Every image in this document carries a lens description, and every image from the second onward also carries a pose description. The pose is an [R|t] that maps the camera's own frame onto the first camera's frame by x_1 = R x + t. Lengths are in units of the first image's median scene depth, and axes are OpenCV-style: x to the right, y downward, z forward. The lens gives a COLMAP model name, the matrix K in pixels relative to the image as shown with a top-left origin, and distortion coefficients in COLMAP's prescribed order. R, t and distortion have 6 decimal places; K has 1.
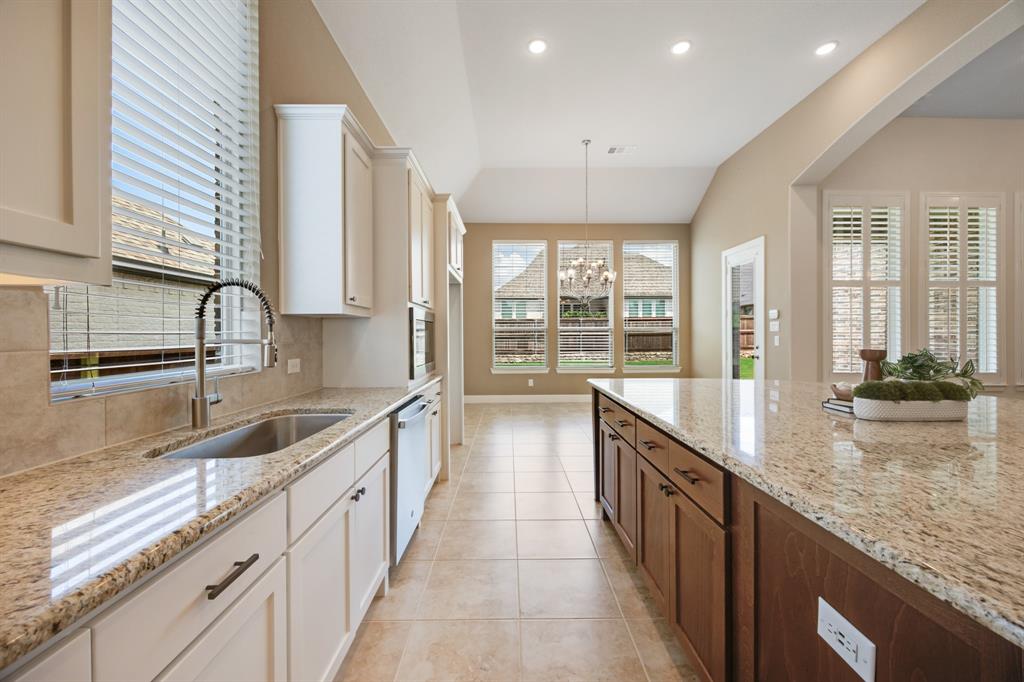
lens RADIAL K [[401.2, 0, 506.4], [0, 401.2, 336.2], [0, 0, 1]] dist [0.002543, -0.000838]
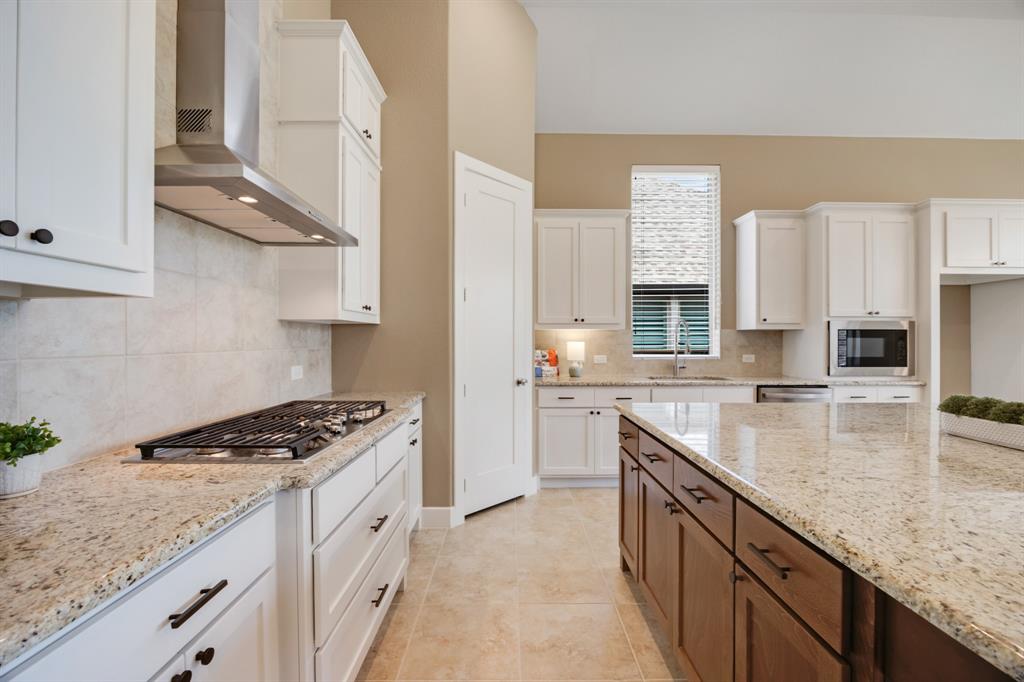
lens RADIAL K [[422.1, 0, 513.2], [0, 422.1, 340.8], [0, 0, 1]] dist [-0.013836, 0.000186]
pose [[-0.000830, 0.007394, -0.999972, 0.931007], [-0.006582, 0.999951, 0.007400, -0.007787], [0.999978, 0.006588, -0.000781, -0.030280]]
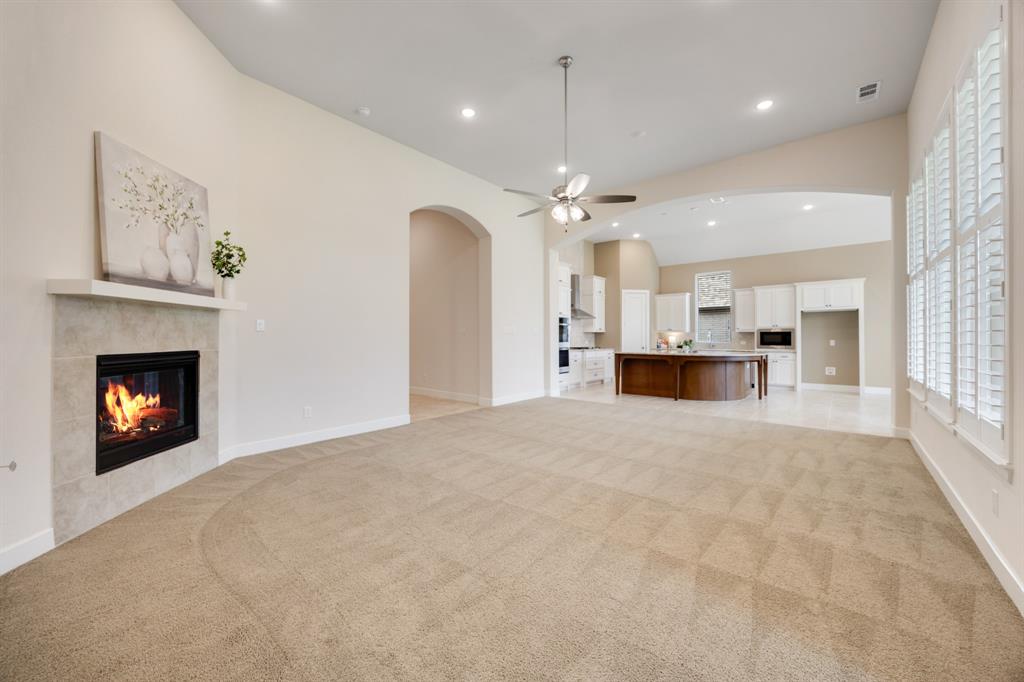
lens RADIAL K [[401.2, 0, 513.0], [0, 401.2, 333.9], [0, 0, 1]] dist [0.002543, -0.000838]
pose [[-0.641772, -0.003493, -0.766888, 3.309542], [-0.002219, 0.999994, -0.002697, -0.007833], [0.766893, -0.000029, -0.641776, 1.352705]]
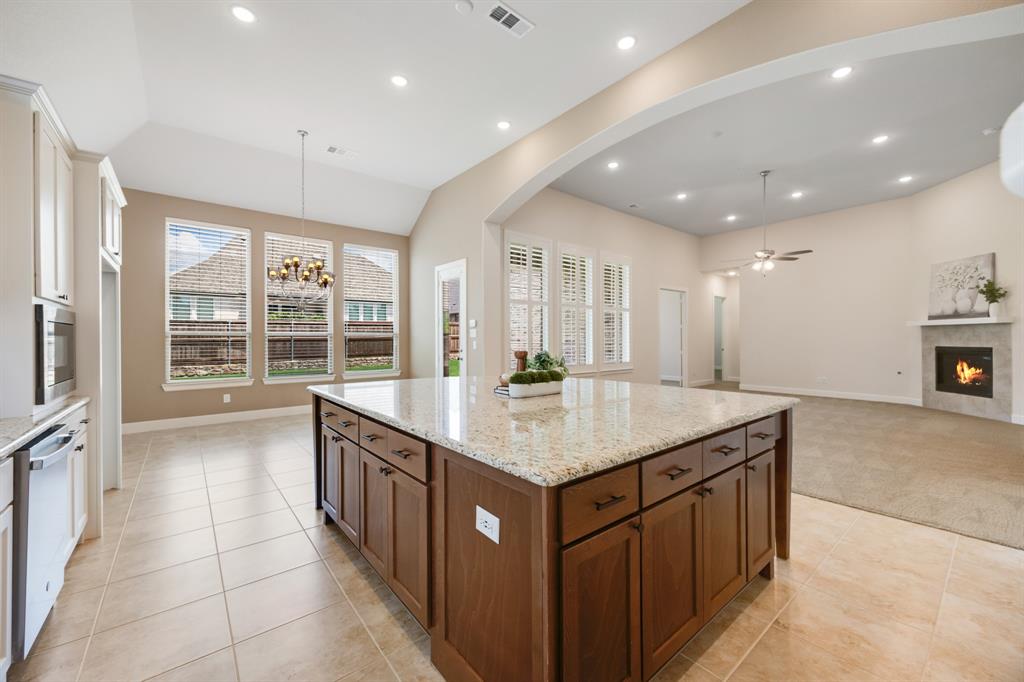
lens RADIAL K [[401.2, 0, 517.9], [0, 401.2, 336.9], [0, 0, 1]] dist [0.002543, -0.000838]
pose [[0.769198, 0.003270, 0.639002, -0.030401], [0.003247, 0.999954, -0.009027, -0.003597], [-0.639002, 0.009018, 0.769152, -0.083393]]
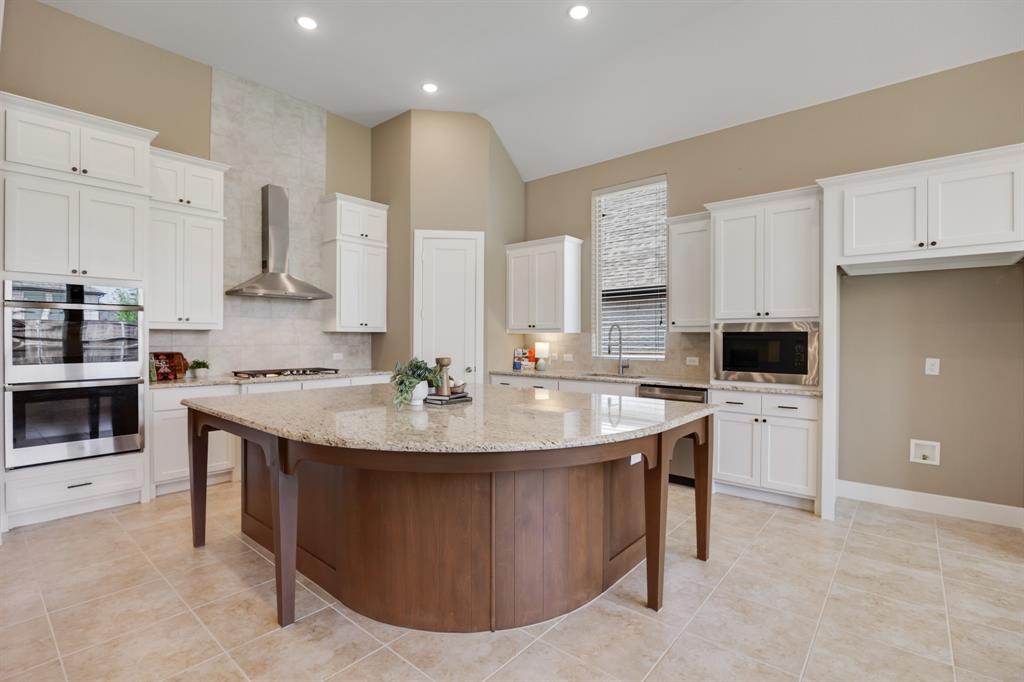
lens RADIAL K [[464.4, 0, 520.8], [0, 464.4, 340.5], [0, 0, 1]] dist [-0.015856, 0.000352]
pose [[-0.644034, 0.004814, -0.764981, 1.070624], [-0.004938, 0.999933, 0.010450, -0.023851], [0.764981, 0.010508, -0.643967, 1.214671]]
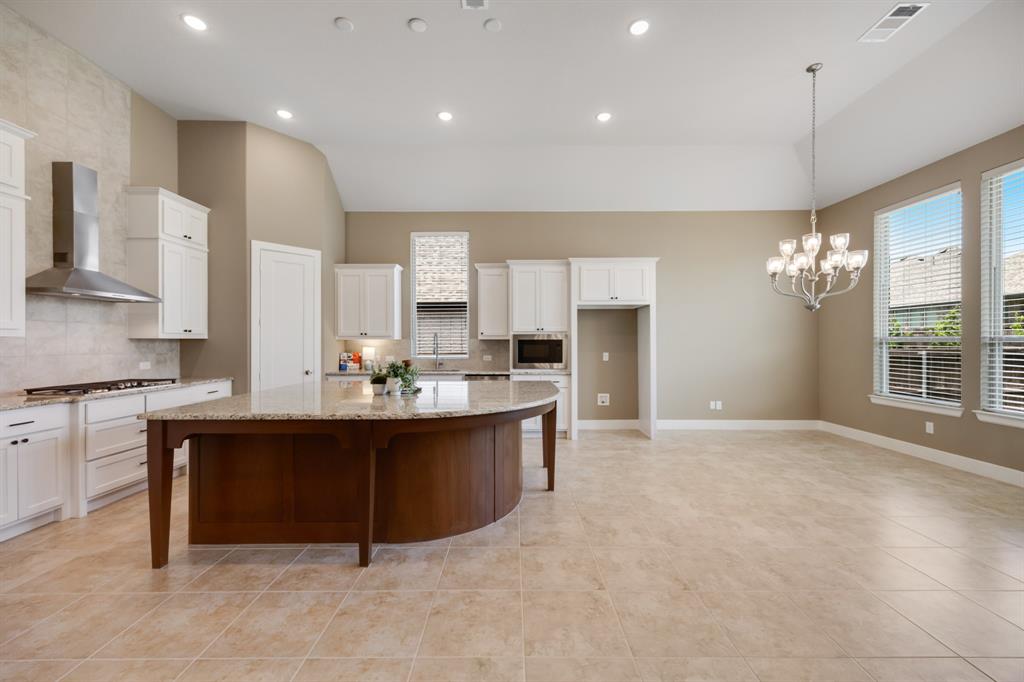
lens RADIAL K [[401.2, 0, 512.0], [0, 401.2, 342.0], [0, 0, 1]] dist [0.002543, -0.000838]
pose [[-0.003106, 0.004871, -0.999983, 1.531292], [-0.003450, 0.999982, 0.004882, -0.033560], [0.999989, 0.003465, -0.003089, 0.819274]]
